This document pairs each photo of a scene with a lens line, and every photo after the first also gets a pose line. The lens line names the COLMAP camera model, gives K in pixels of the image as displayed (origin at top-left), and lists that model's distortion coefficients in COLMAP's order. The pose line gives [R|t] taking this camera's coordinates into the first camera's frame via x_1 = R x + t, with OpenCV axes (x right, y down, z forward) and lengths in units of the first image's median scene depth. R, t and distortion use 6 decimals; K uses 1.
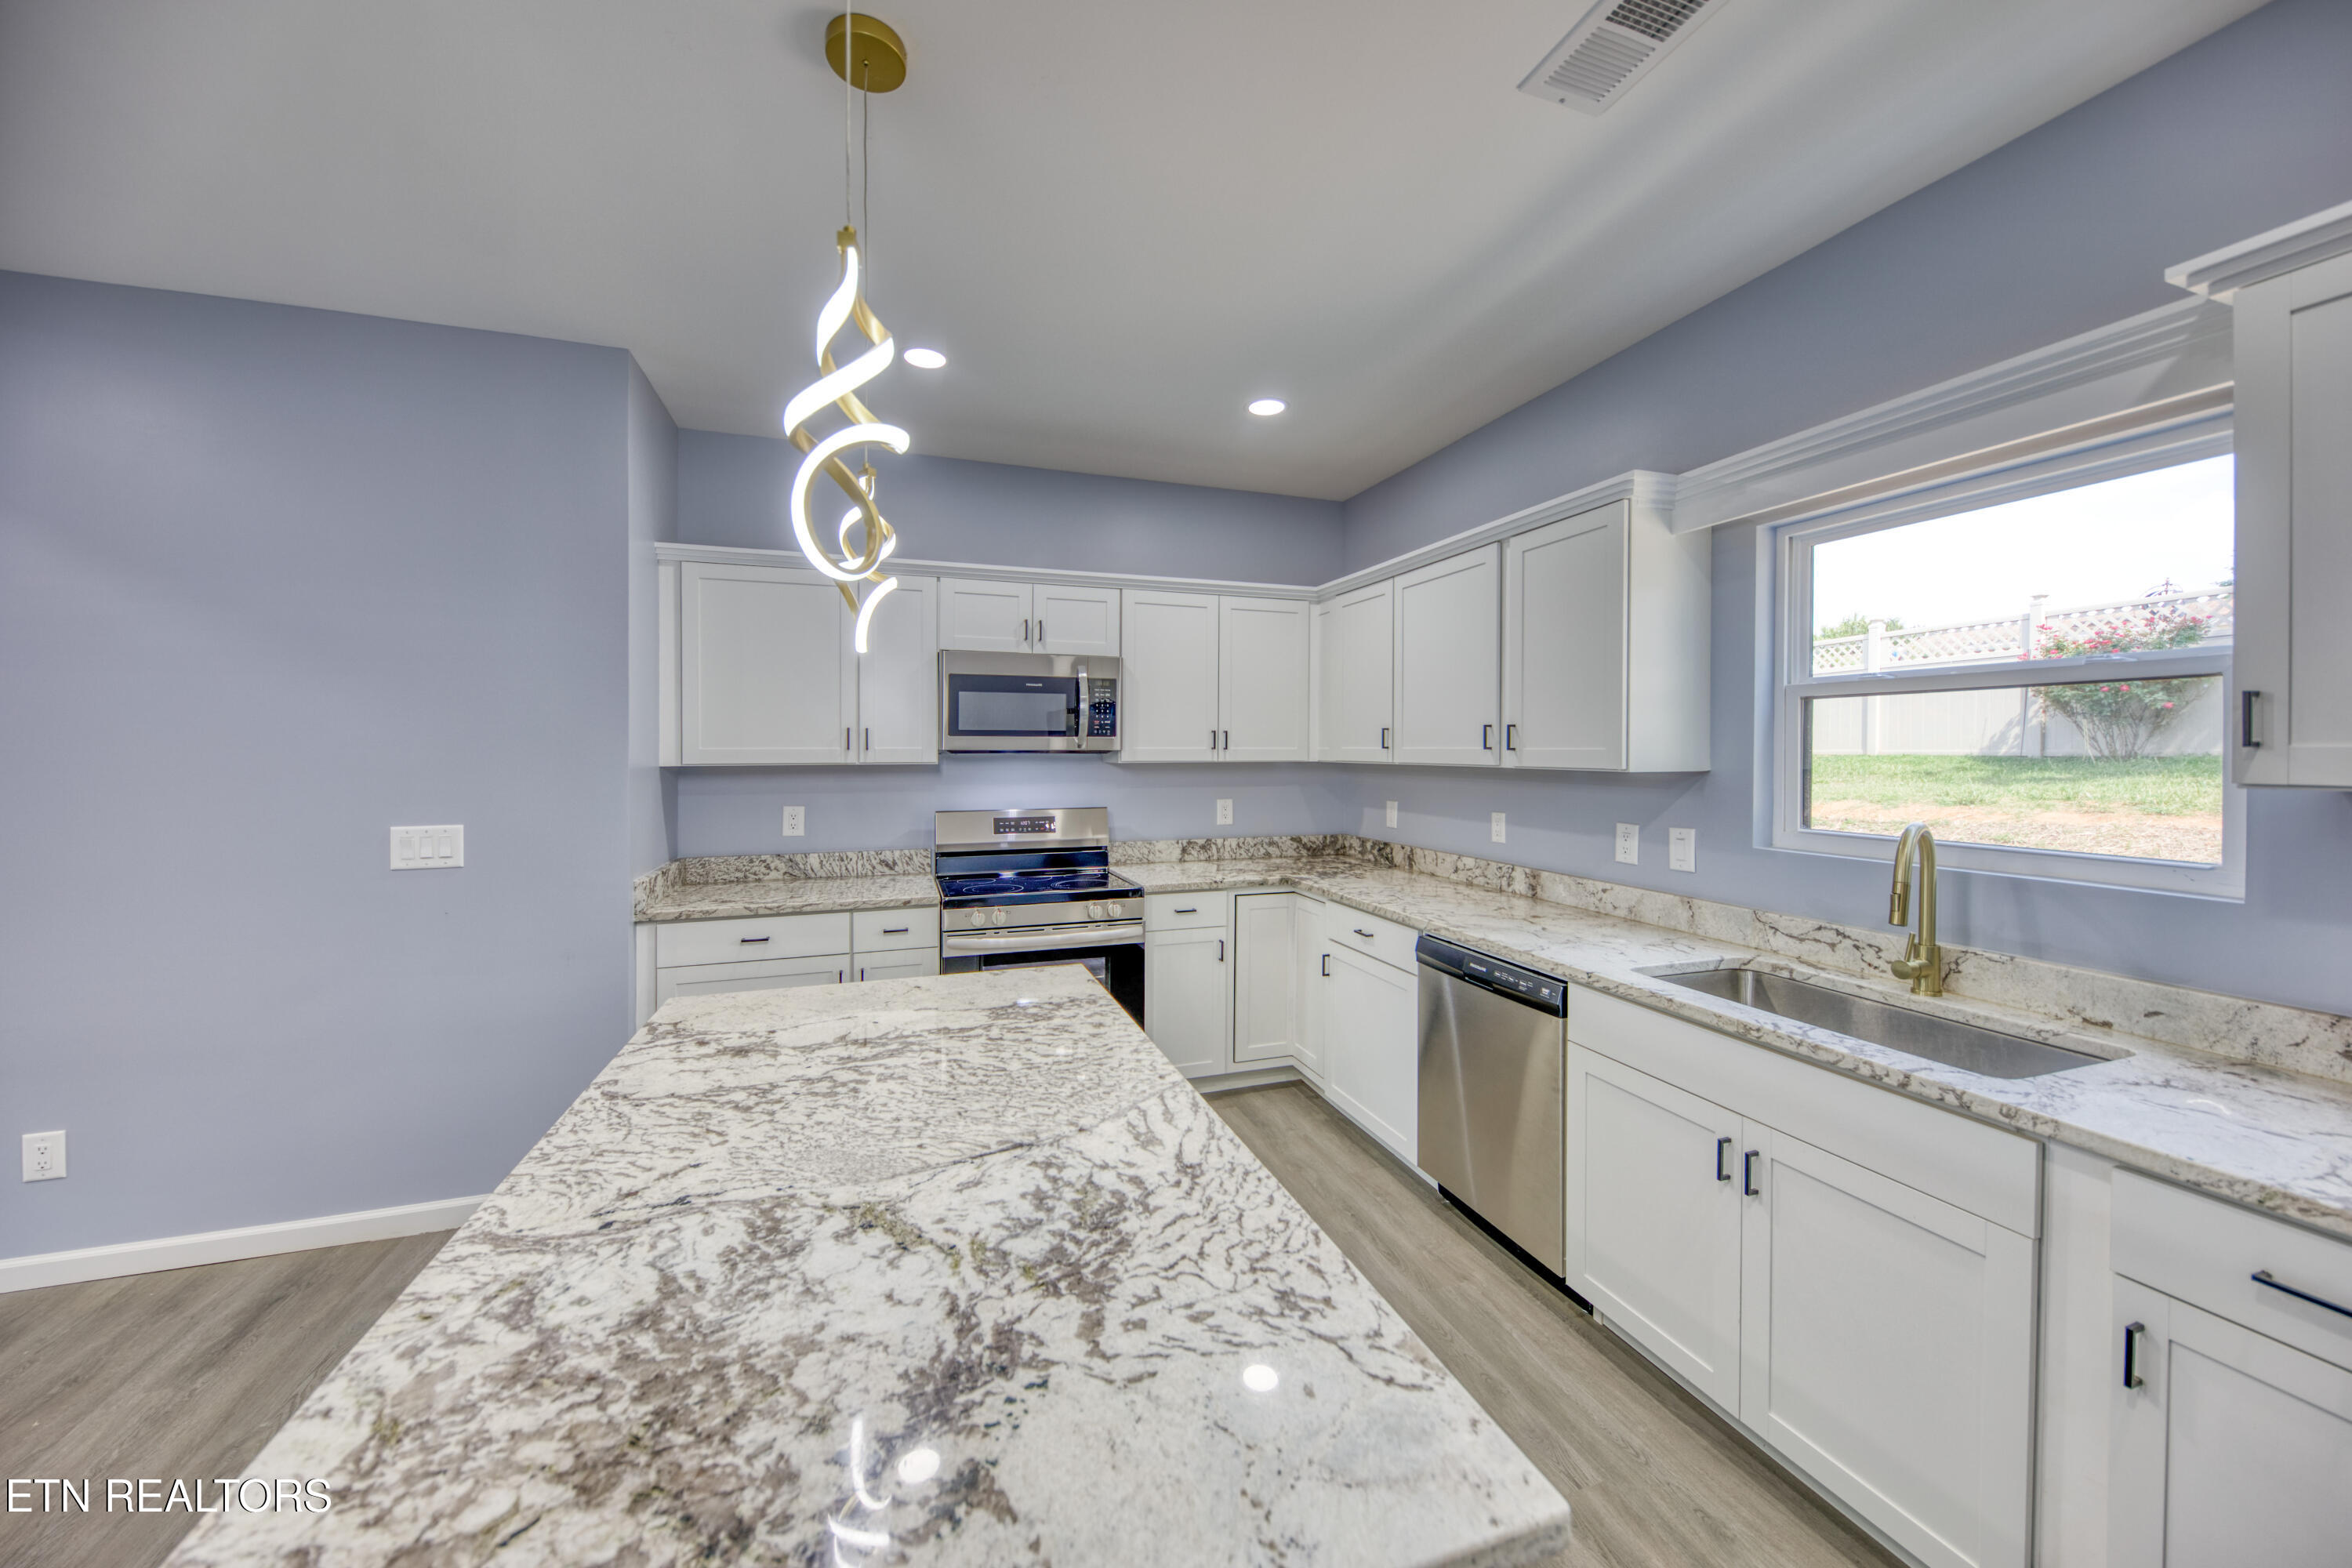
lens RADIAL K [[851.0, 0, 1168.3], [0, 851.0, 761.1], [0, 0, 1]] dist [0.015700, -0.010340]
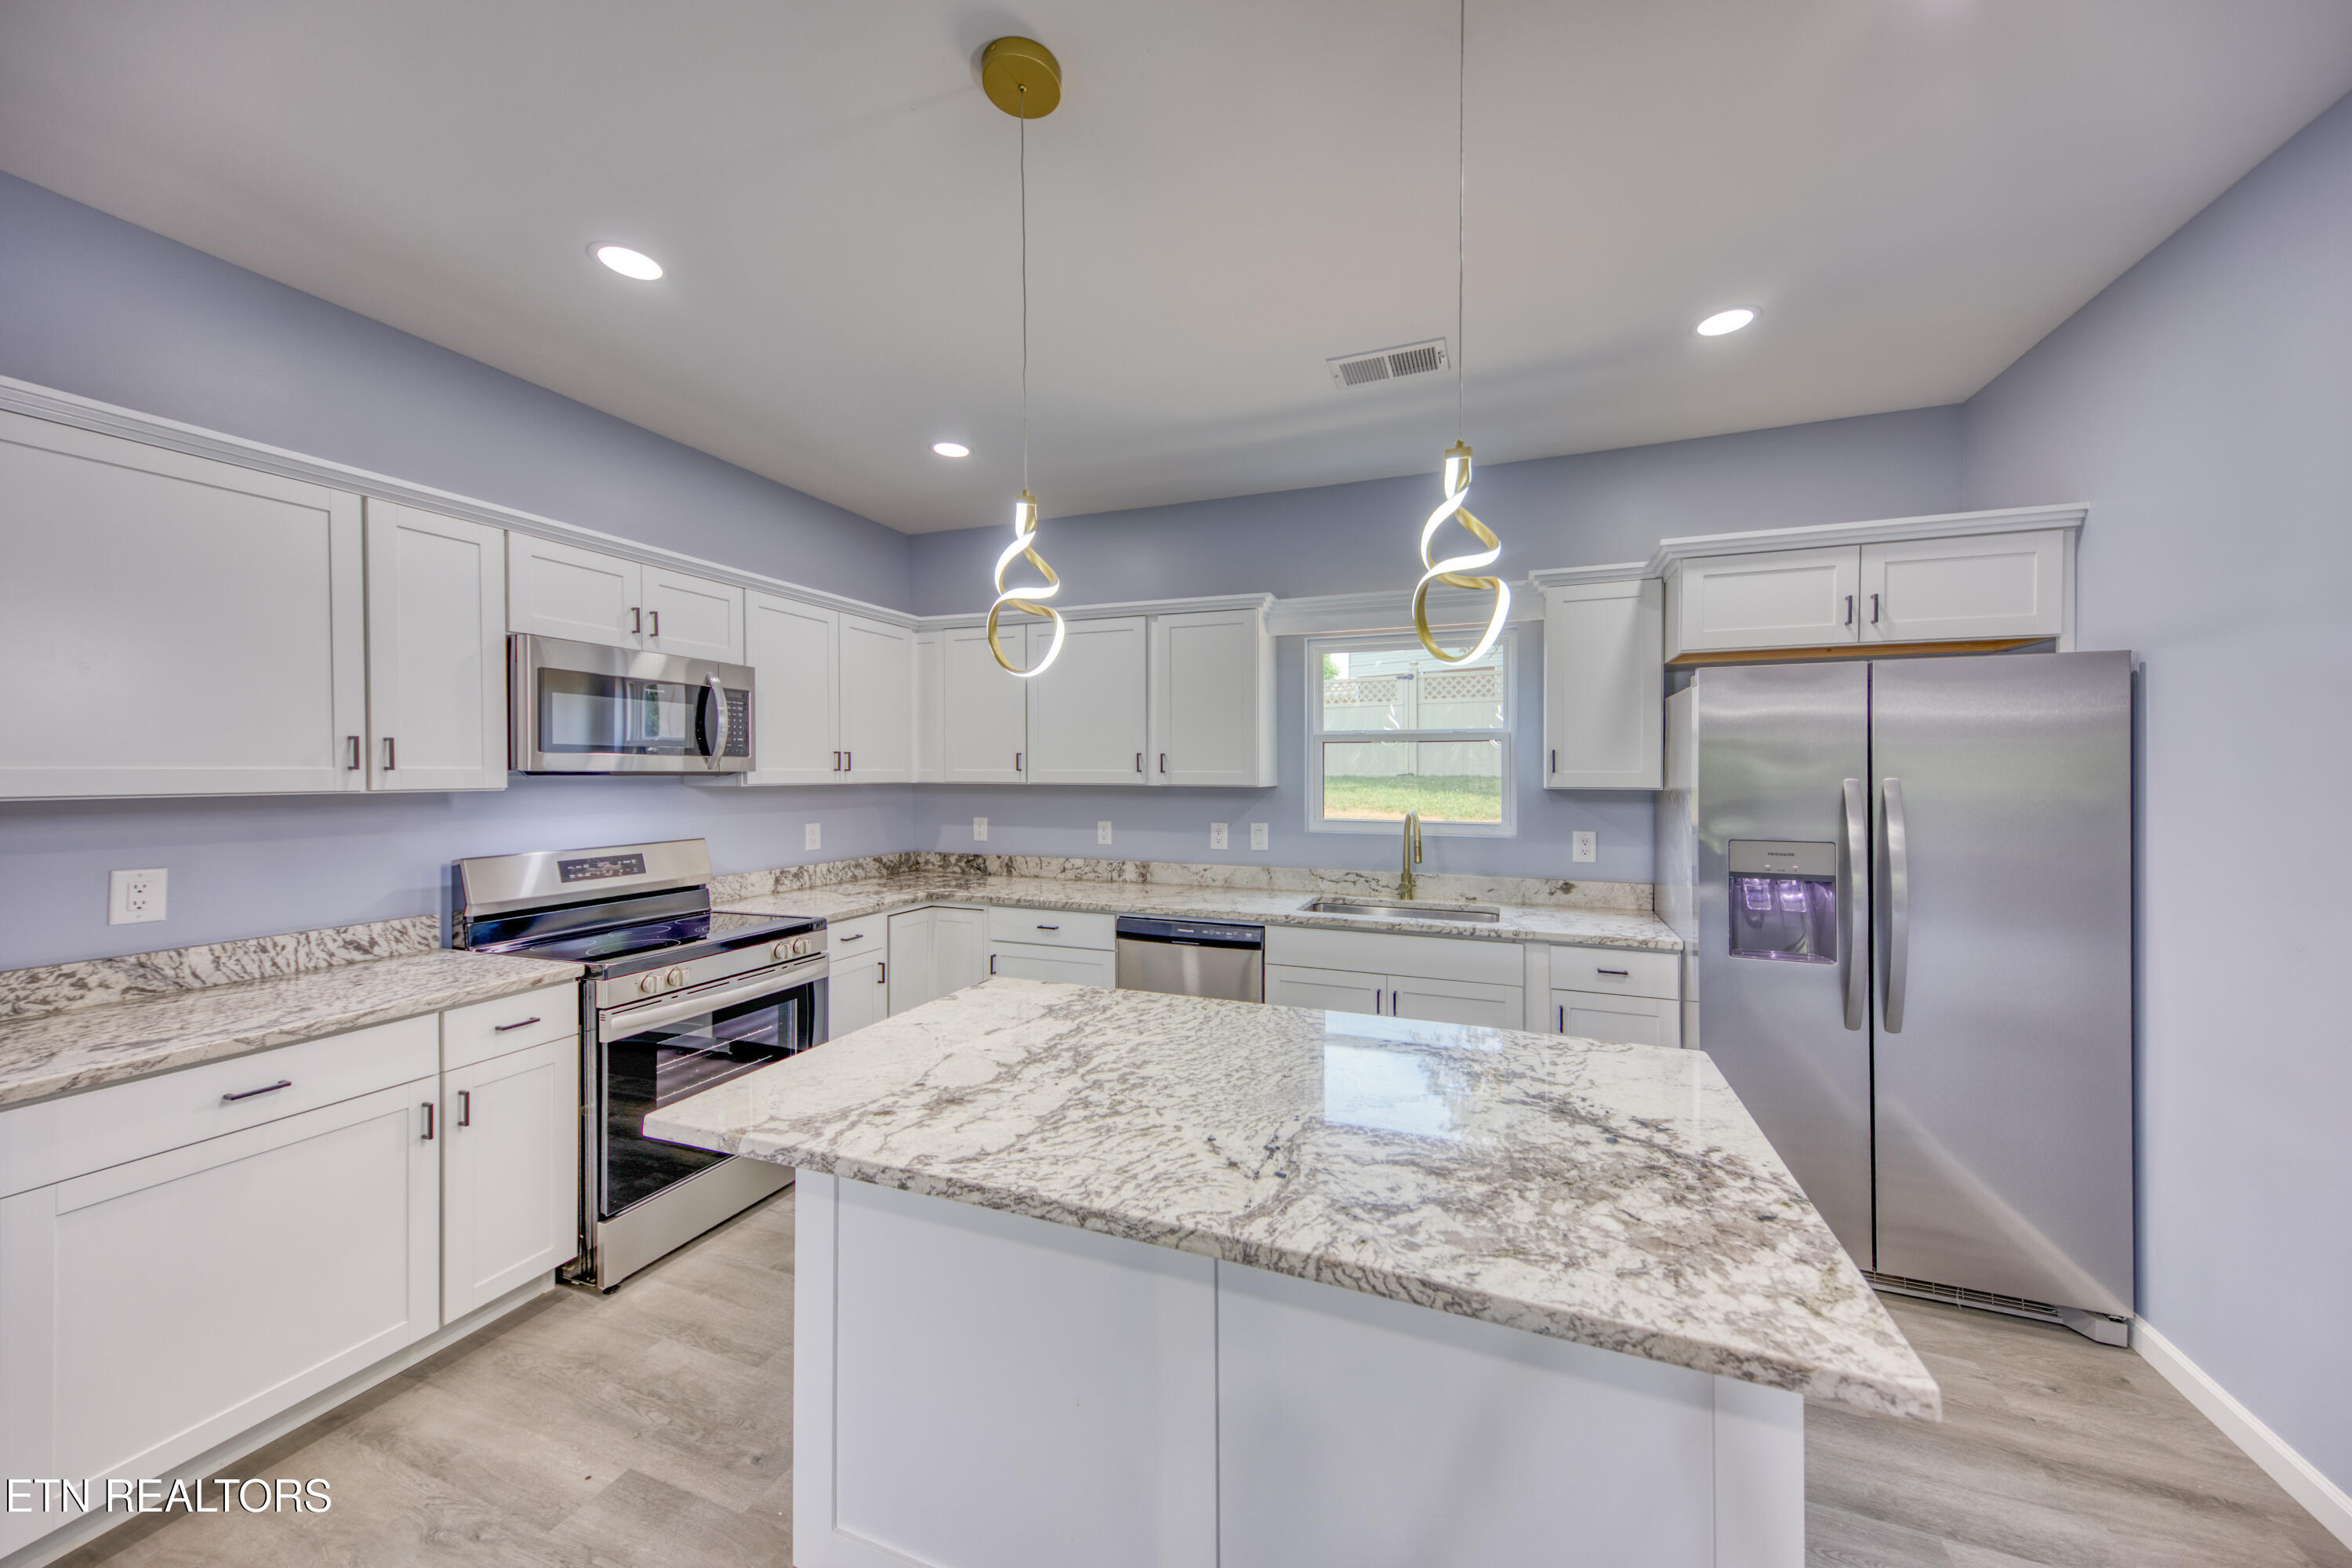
lens RADIAL K [[812.7, 0, 1211.4], [0, 812.7, 781.0], [0, 0, 1]] dist [0.020147, 0.000024]
pose [[0.625176, -0.006818, 0.780454, -0.962317], [0.007268, 0.999969, 0.002914, -0.004992], [-0.780450, 0.003850, 0.625206, 0.220269]]
